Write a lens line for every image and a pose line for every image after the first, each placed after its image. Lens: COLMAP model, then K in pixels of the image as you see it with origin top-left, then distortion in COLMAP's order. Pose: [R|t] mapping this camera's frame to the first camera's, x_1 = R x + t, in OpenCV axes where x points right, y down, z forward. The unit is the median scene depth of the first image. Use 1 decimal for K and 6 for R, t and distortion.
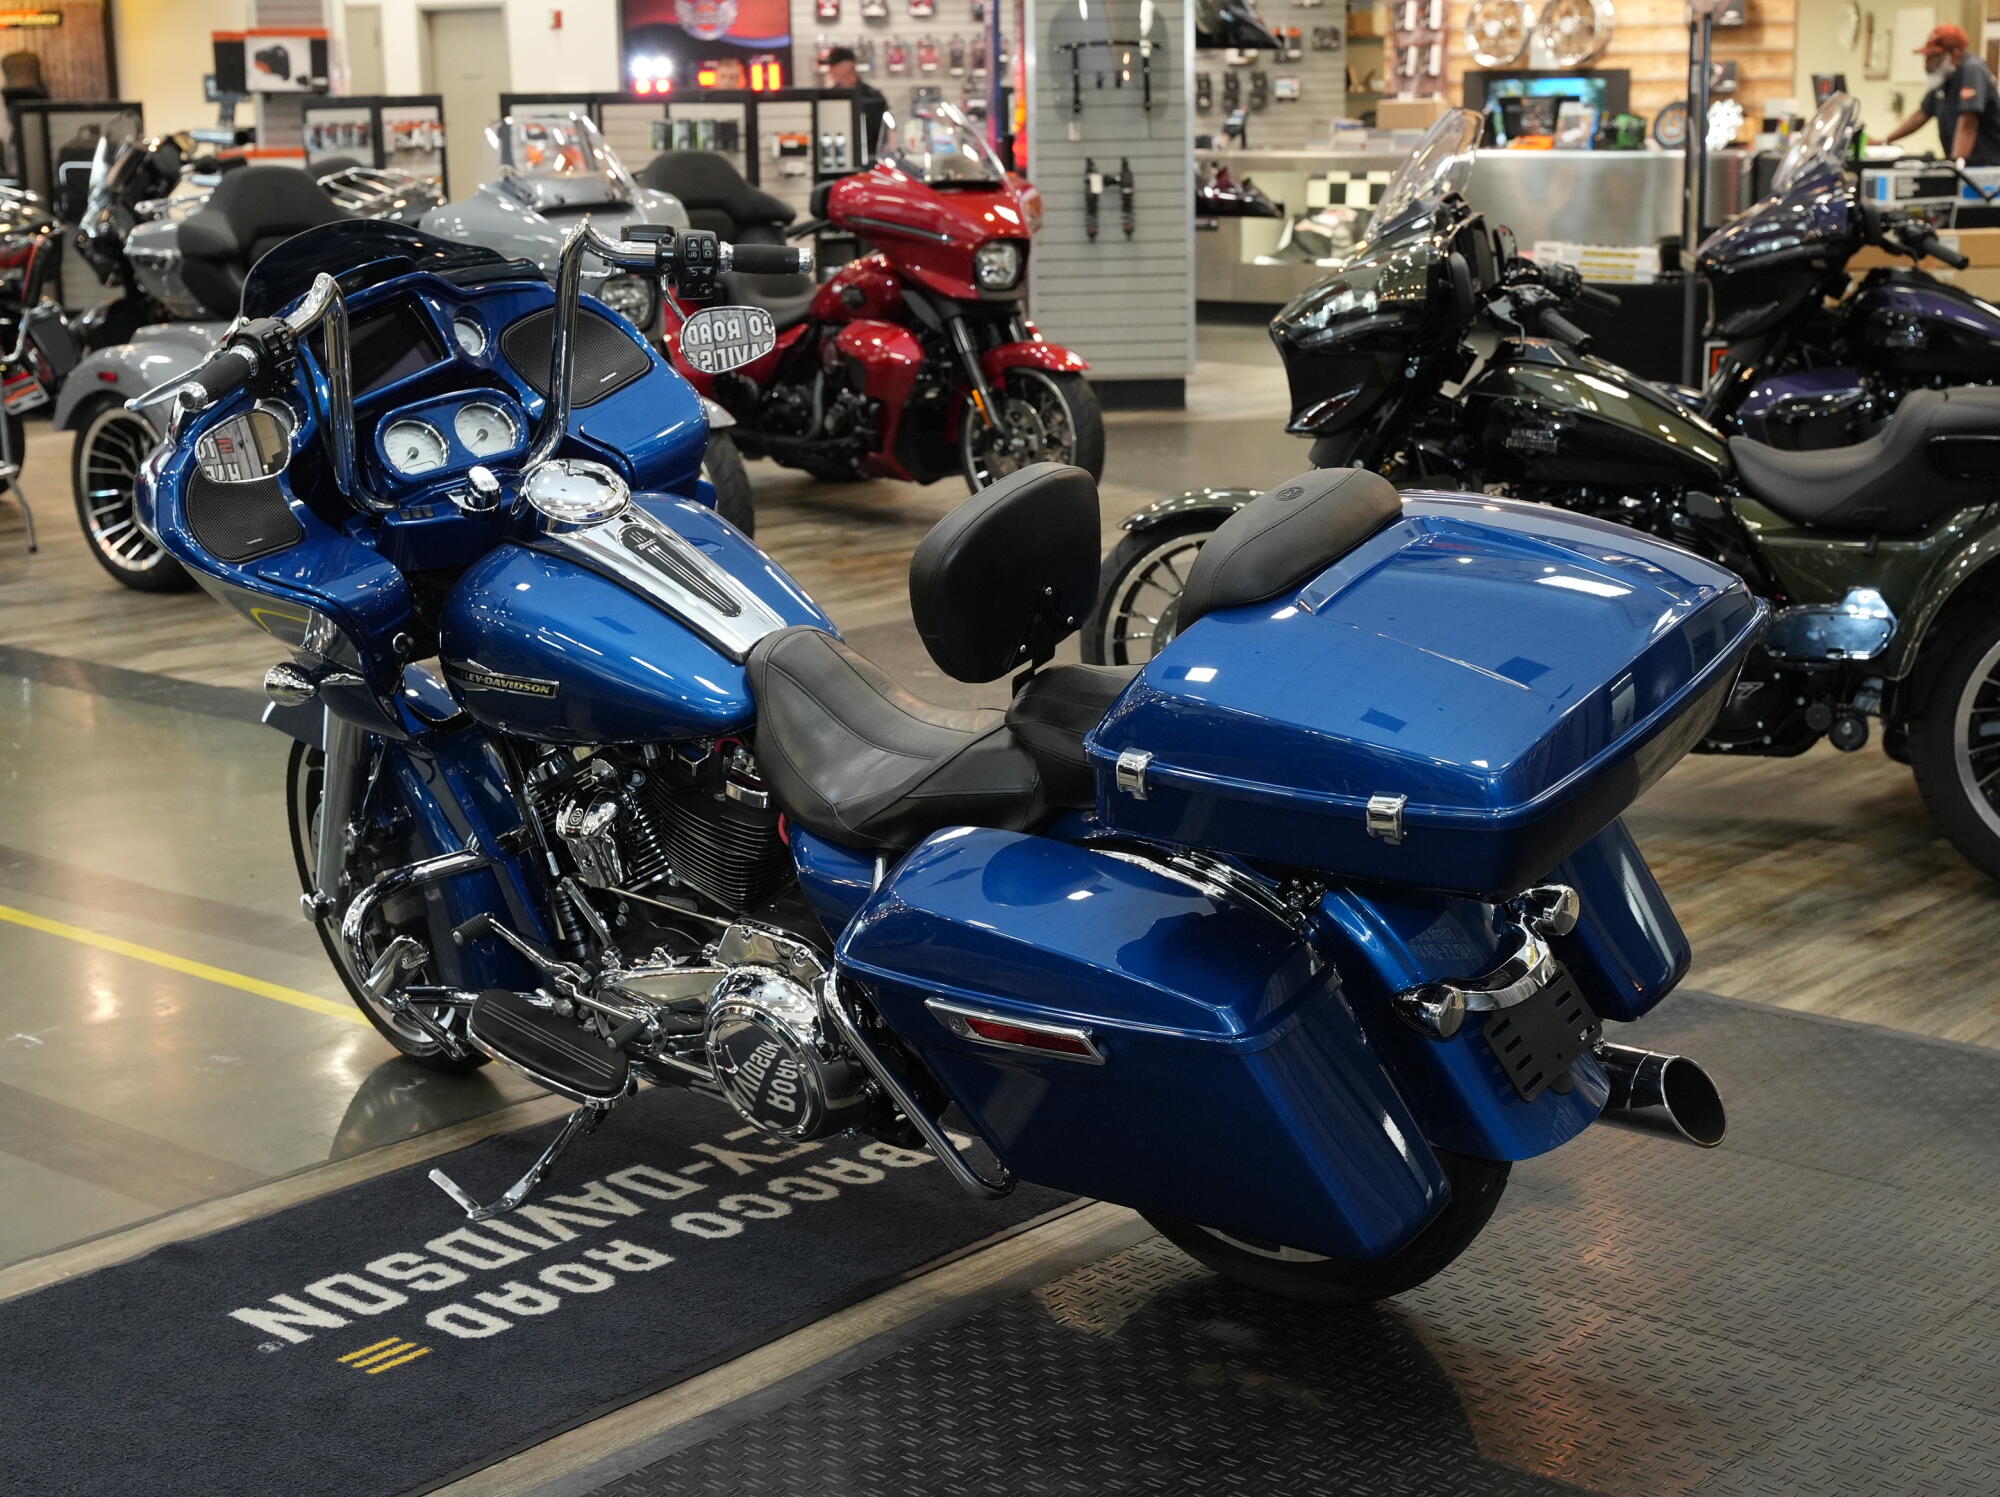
lens RADIAL K [[3112.1, 0, 1000.0], [0, 3112.1, 748.5], [0, 0, 1]] dist [0.015605, -0.001999]
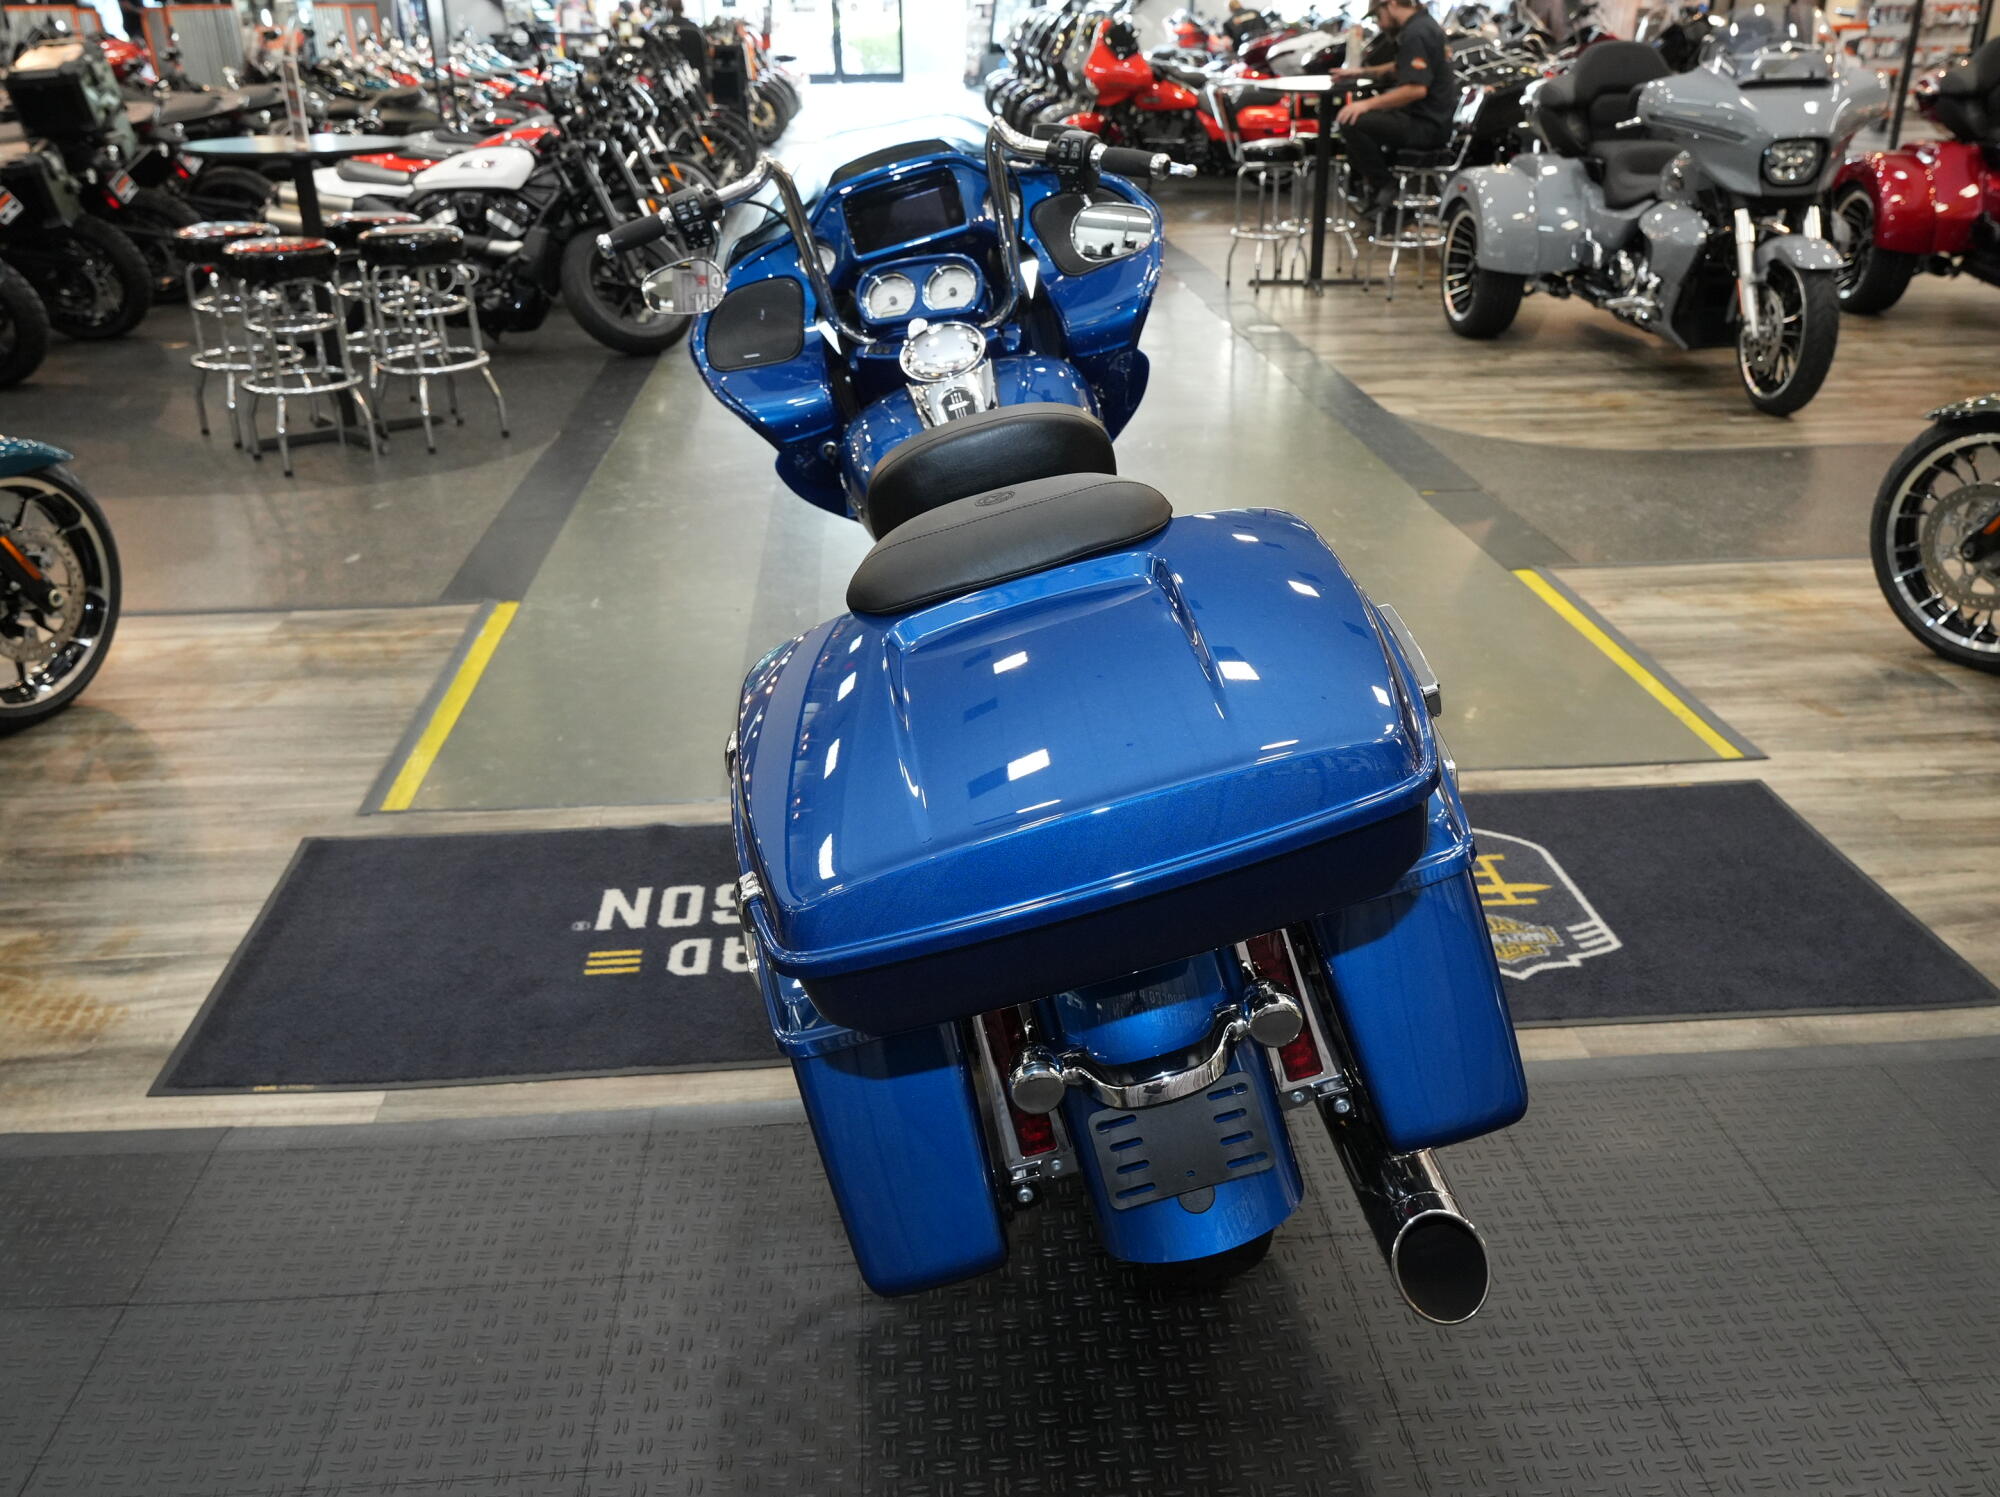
lens RADIAL K [[1688.5, 0, 1000.0], [0, 1688.5, 748.5], [0, 0, 1]] dist [0.001002, 0.001989]
pose [[0.715850, 0.292030, -0.634254, 0.324223], [-0.145624, 0.950807, 0.273422, -0.111160], [0.682900, -0.103366, 0.723162, 0.486203]]
